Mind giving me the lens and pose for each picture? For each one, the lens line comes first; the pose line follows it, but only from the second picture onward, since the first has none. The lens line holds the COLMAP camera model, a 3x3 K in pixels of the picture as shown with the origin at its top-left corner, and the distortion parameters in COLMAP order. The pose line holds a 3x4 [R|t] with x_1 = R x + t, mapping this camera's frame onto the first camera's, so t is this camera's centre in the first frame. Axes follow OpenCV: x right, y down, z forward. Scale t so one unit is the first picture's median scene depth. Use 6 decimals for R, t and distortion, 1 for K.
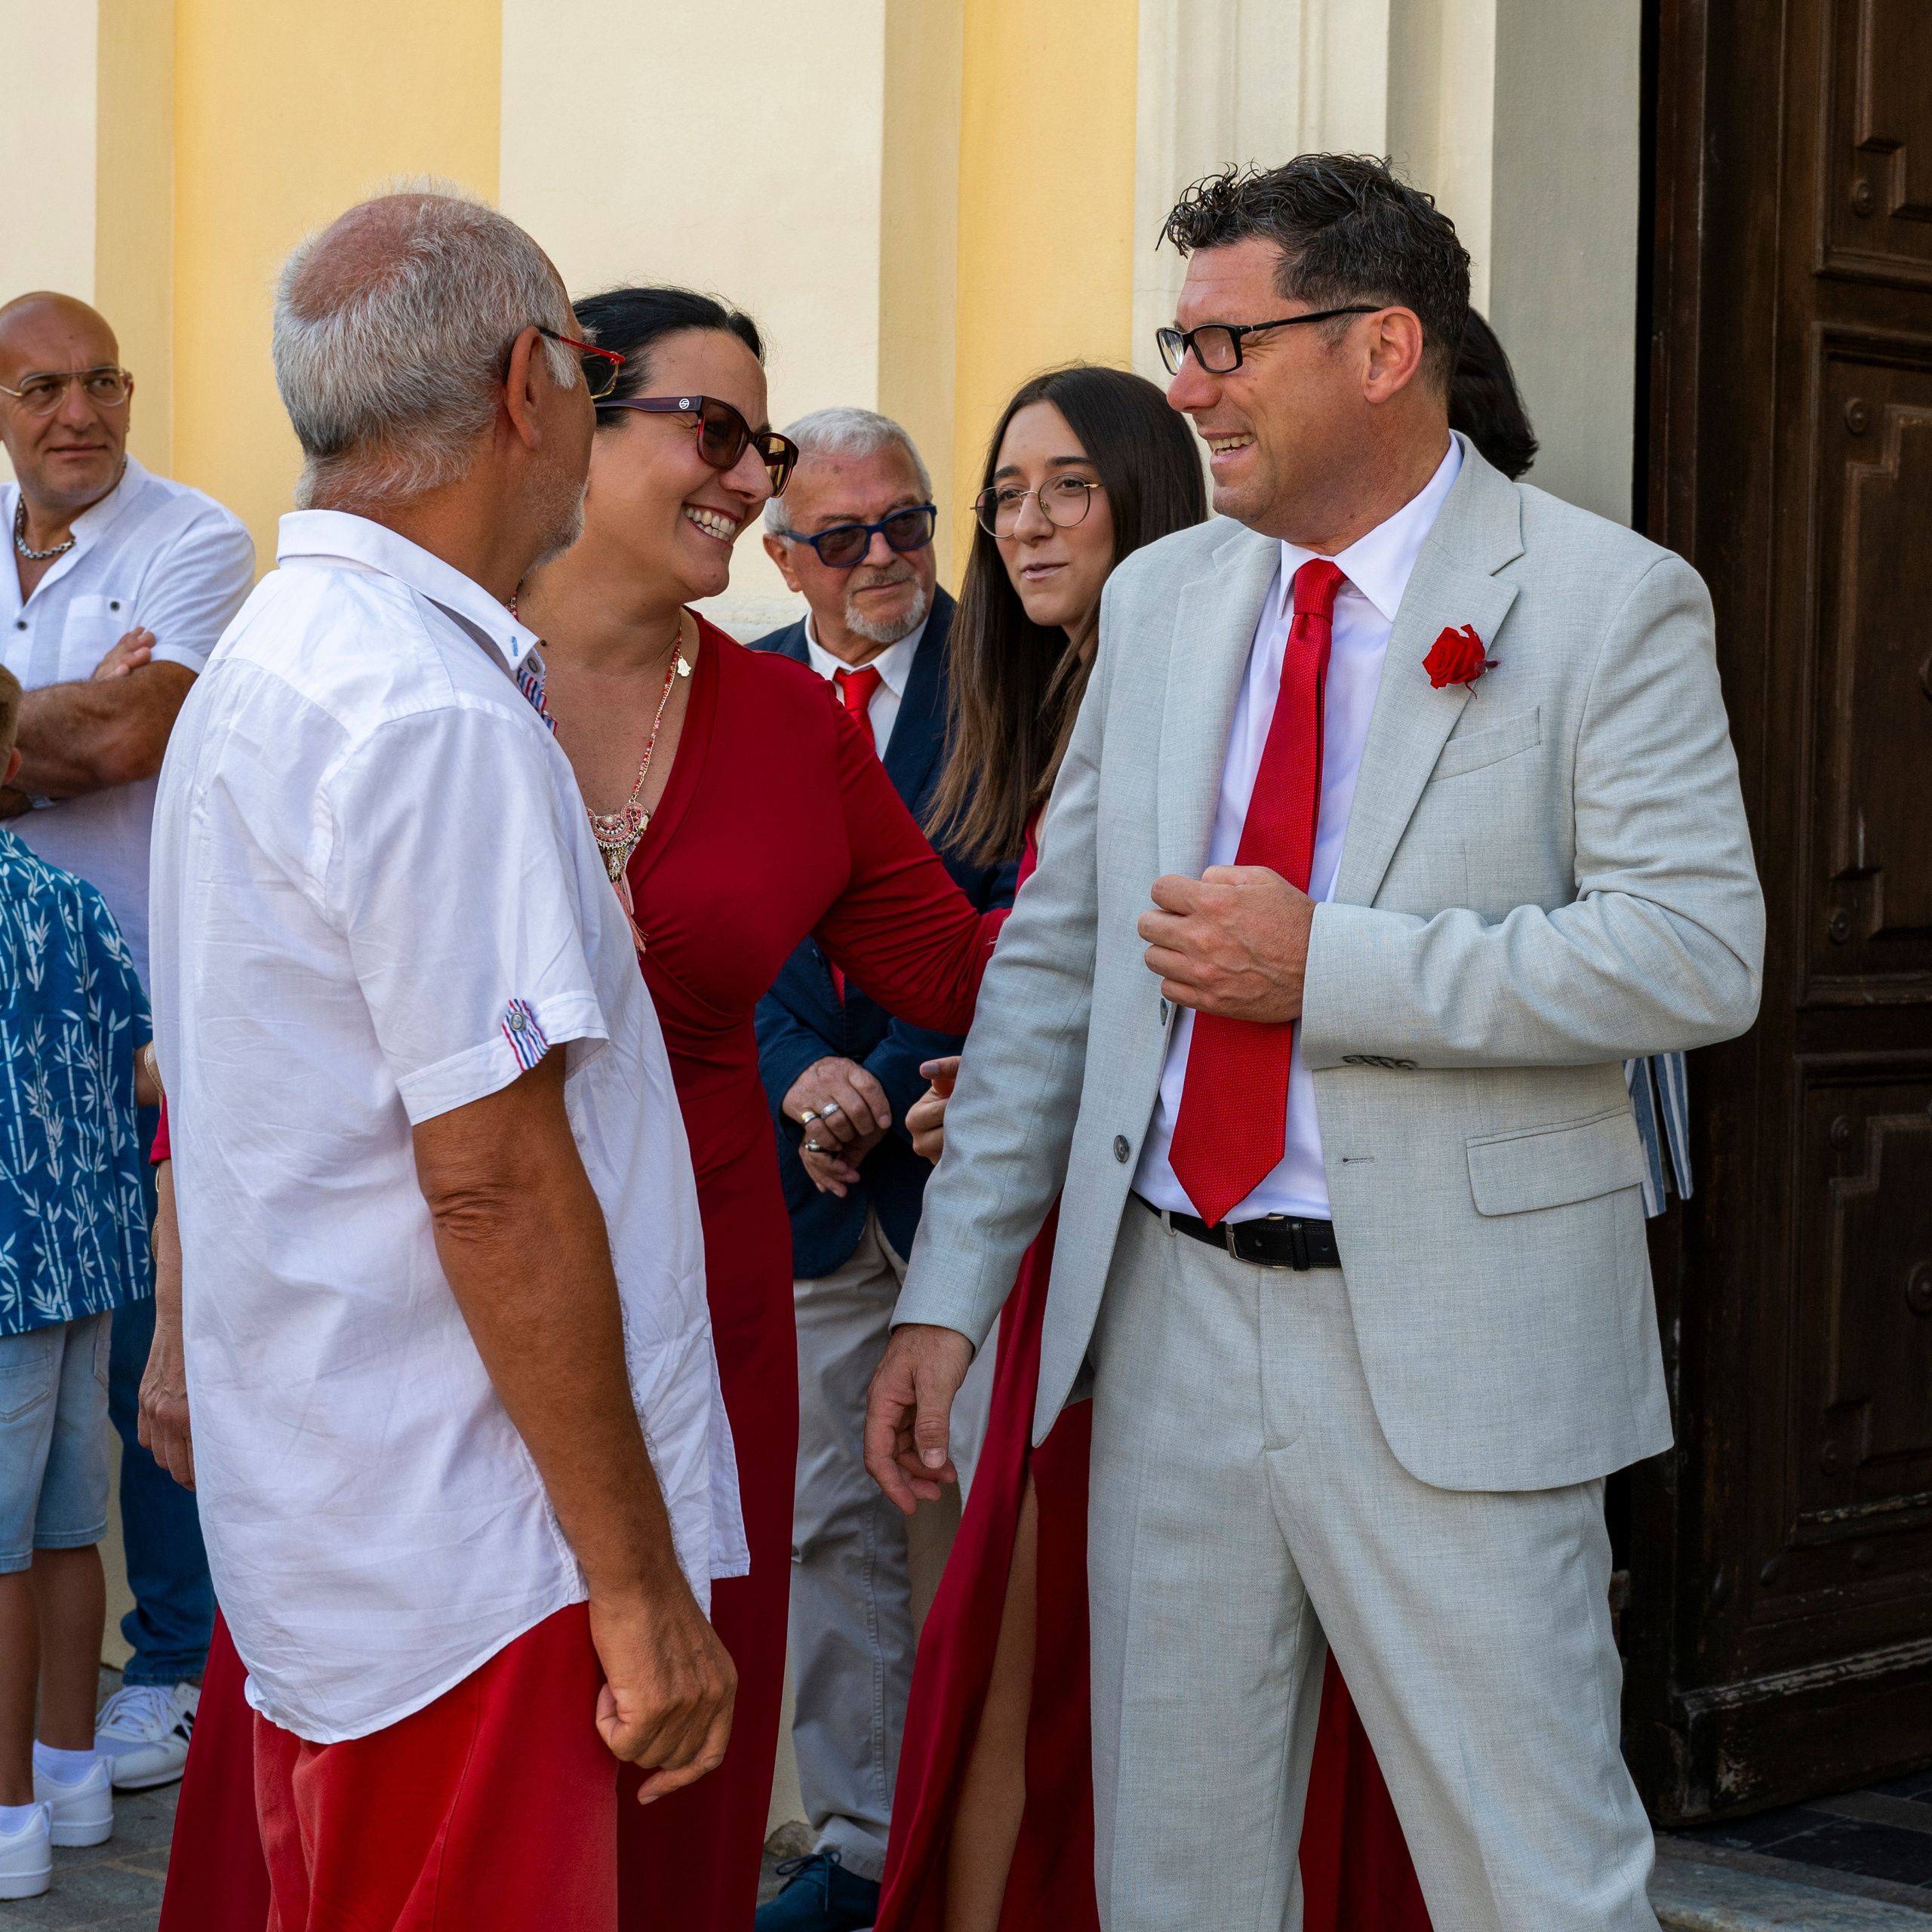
lens RADIAL K [[3105.1, 0, 966.7], [0, 3105.1, 971.6], [0, 0, 1]] dist [-0.006429, 0.000000]
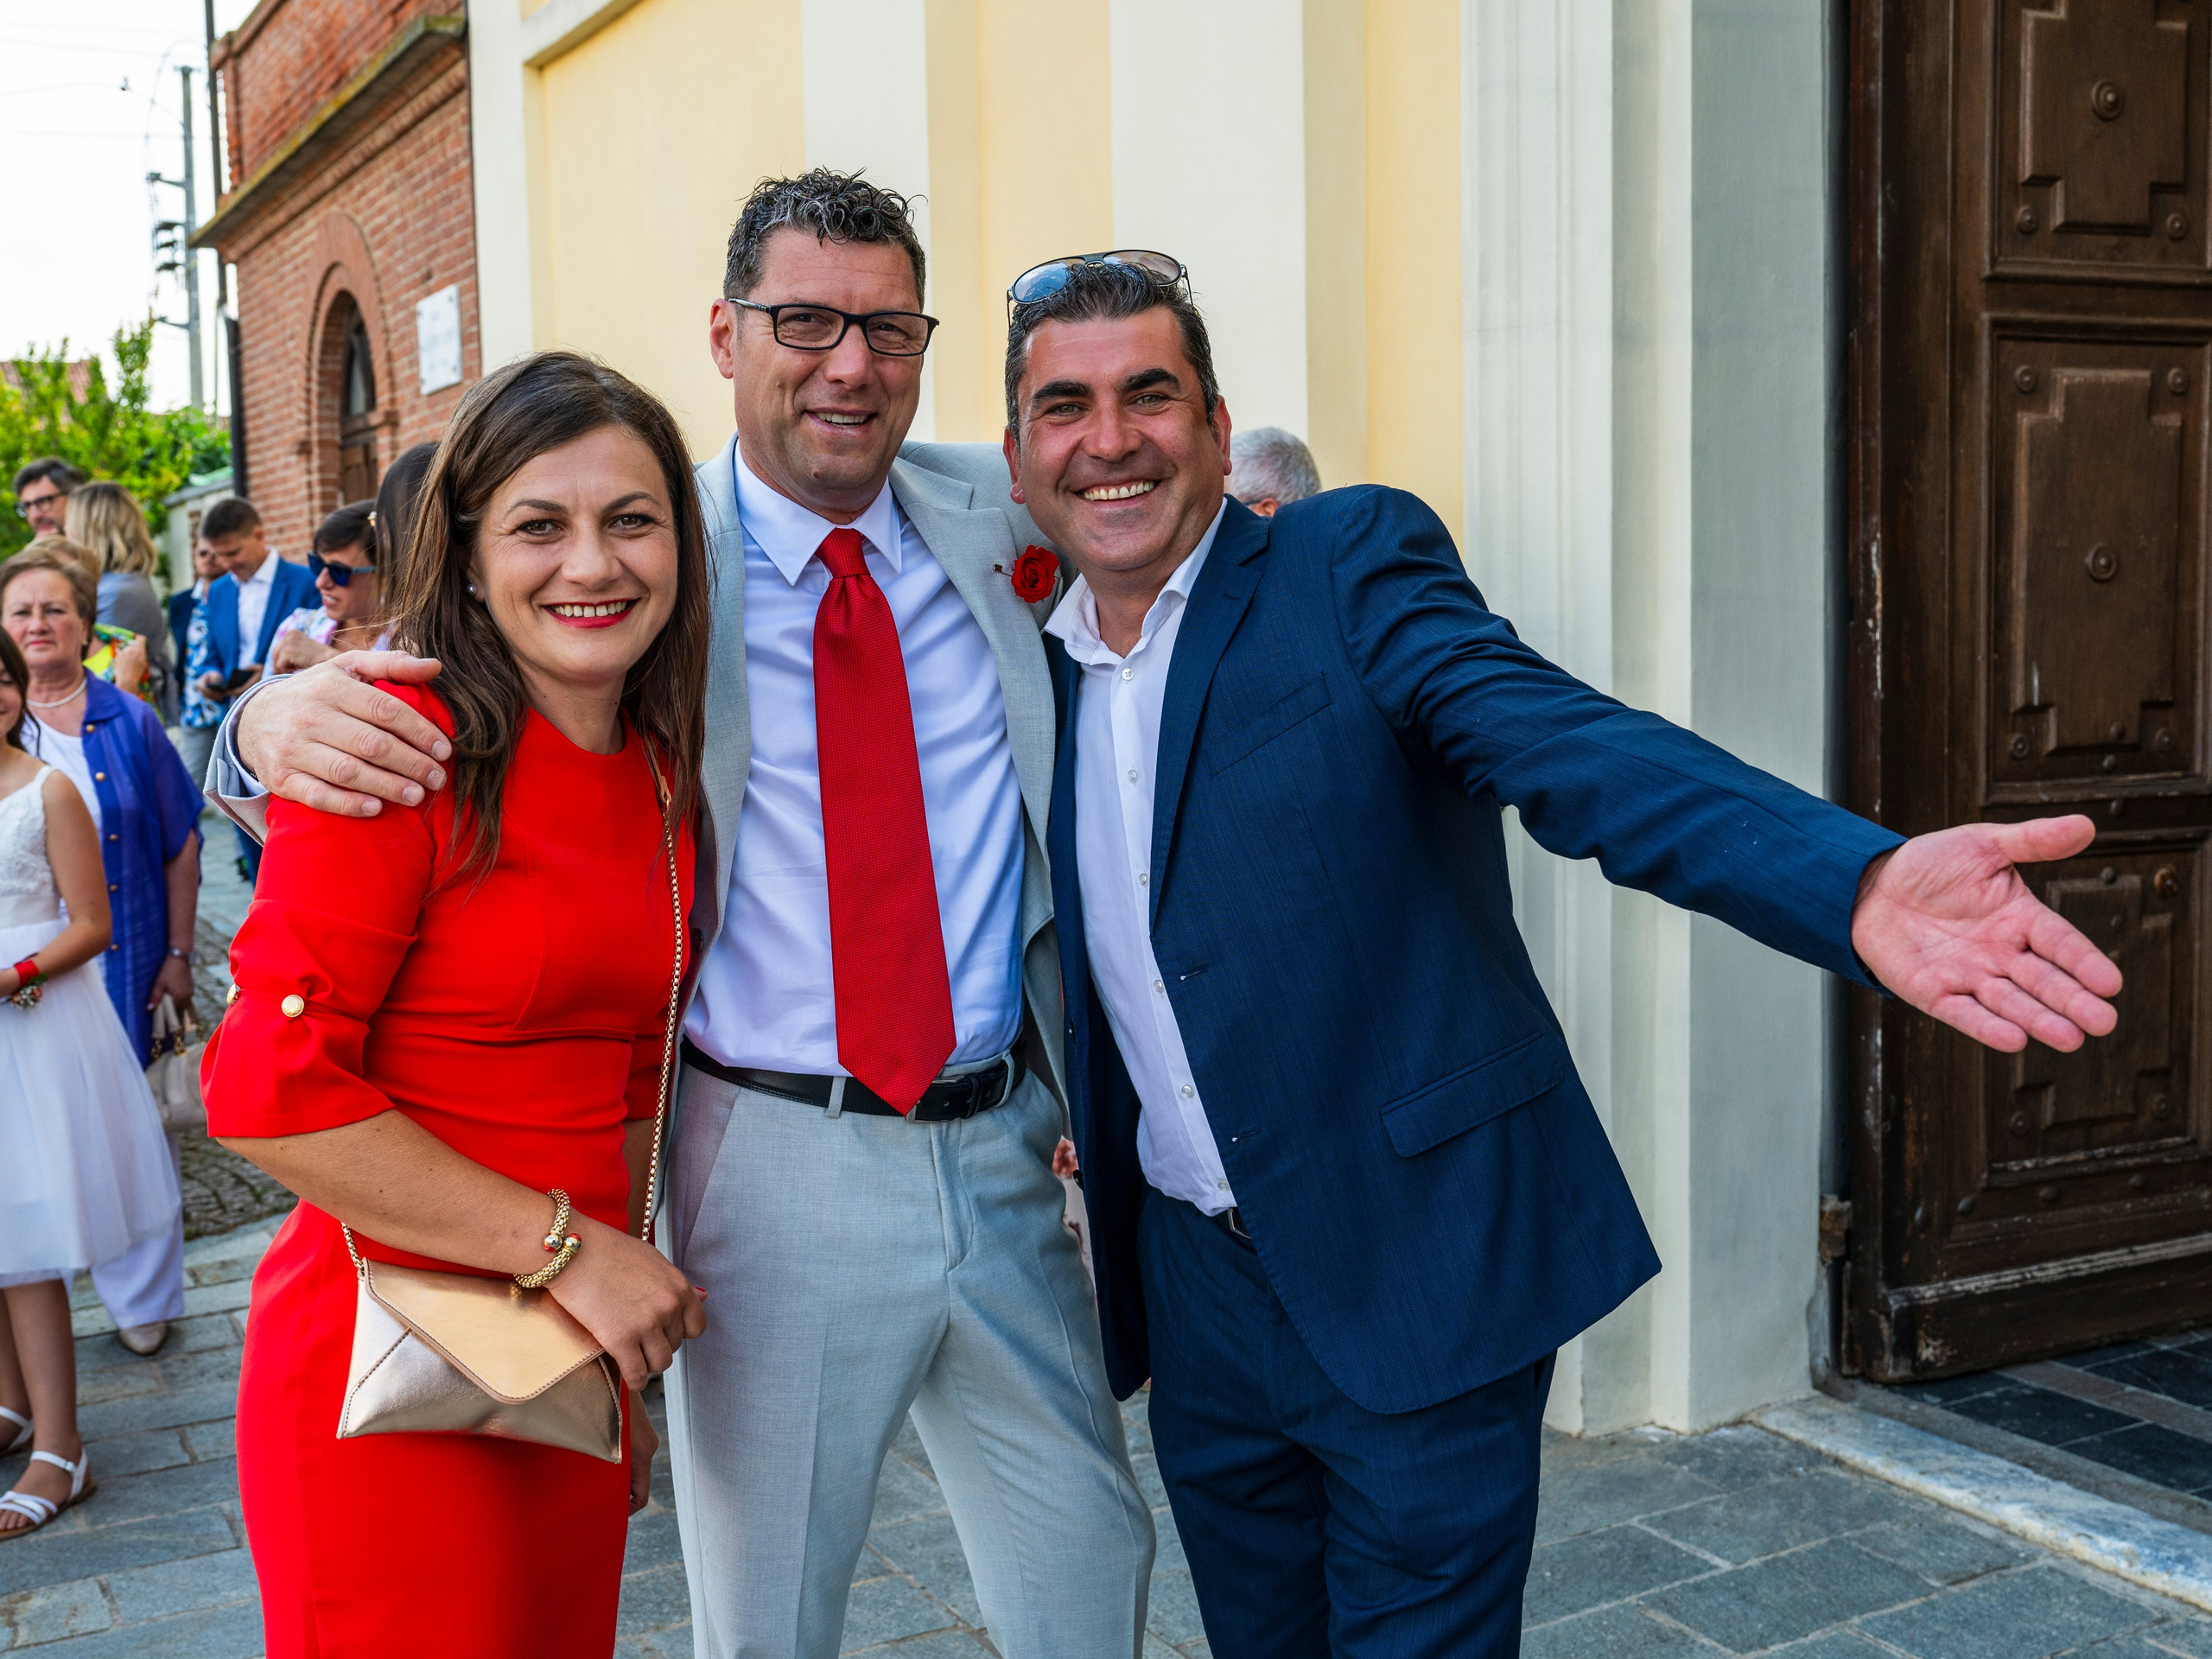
lens RADIAL K [[1798.4, 0, 1103.6], [0, 1798.4, 814.9], [0, 0, 1]] dist [0.001119, -0.009499]
pose [[0.961059, -0.014284, -0.275975, 0.111447], [0.021214, 0.999530, 0.022142, -0.011039], [0.275529, -0.027134, 0.960910, 0.111239]]
